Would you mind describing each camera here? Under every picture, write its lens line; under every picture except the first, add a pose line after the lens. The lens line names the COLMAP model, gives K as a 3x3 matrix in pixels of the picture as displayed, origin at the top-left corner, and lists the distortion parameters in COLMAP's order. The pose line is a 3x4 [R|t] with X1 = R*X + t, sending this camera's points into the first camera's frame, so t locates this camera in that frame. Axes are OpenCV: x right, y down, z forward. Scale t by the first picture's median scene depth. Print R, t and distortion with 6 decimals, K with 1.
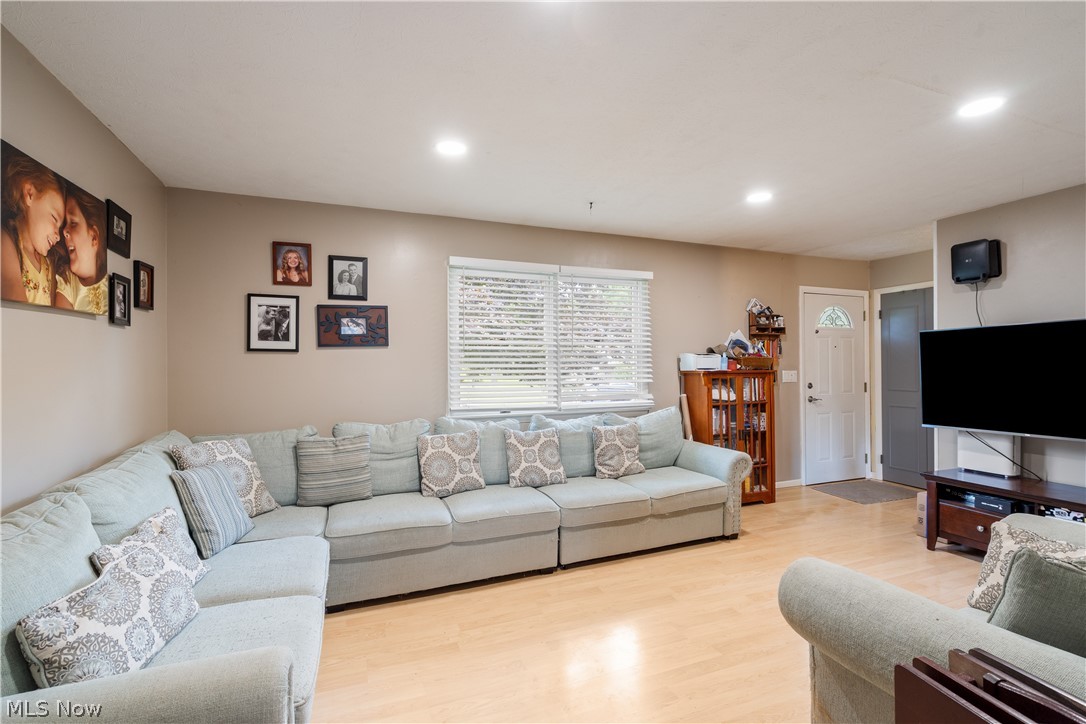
lens RADIAL K [[493.5, 0, 545.2], [0, 493.5, 361.4], [0, 0, 1]] dist [-0.002882, -0.000103]
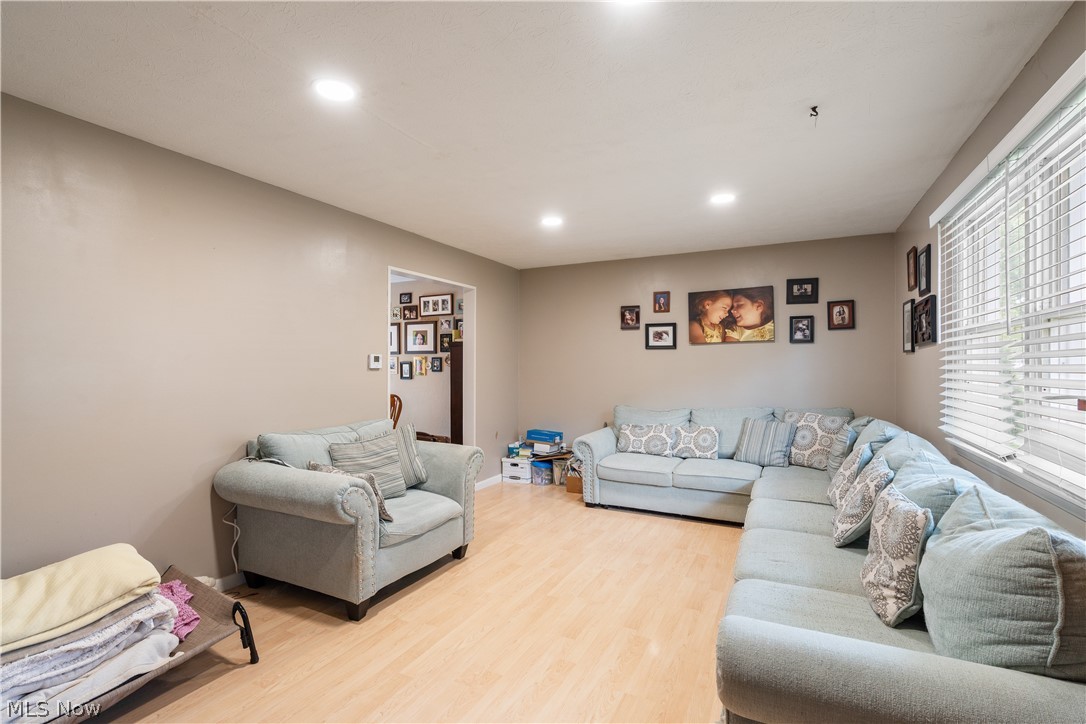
lens RADIAL K [[493.5, 0, 545.3], [0, 493.5, 361.3], [0, 0, 1]] dist [-0.002882, -0.000103]
pose [[-0.750737, -0.002071, -0.660598, 1.341527], [0.005768, 0.999936, -0.009689, 0.009458], [0.660576, -0.011084, -0.750678, 2.186569]]
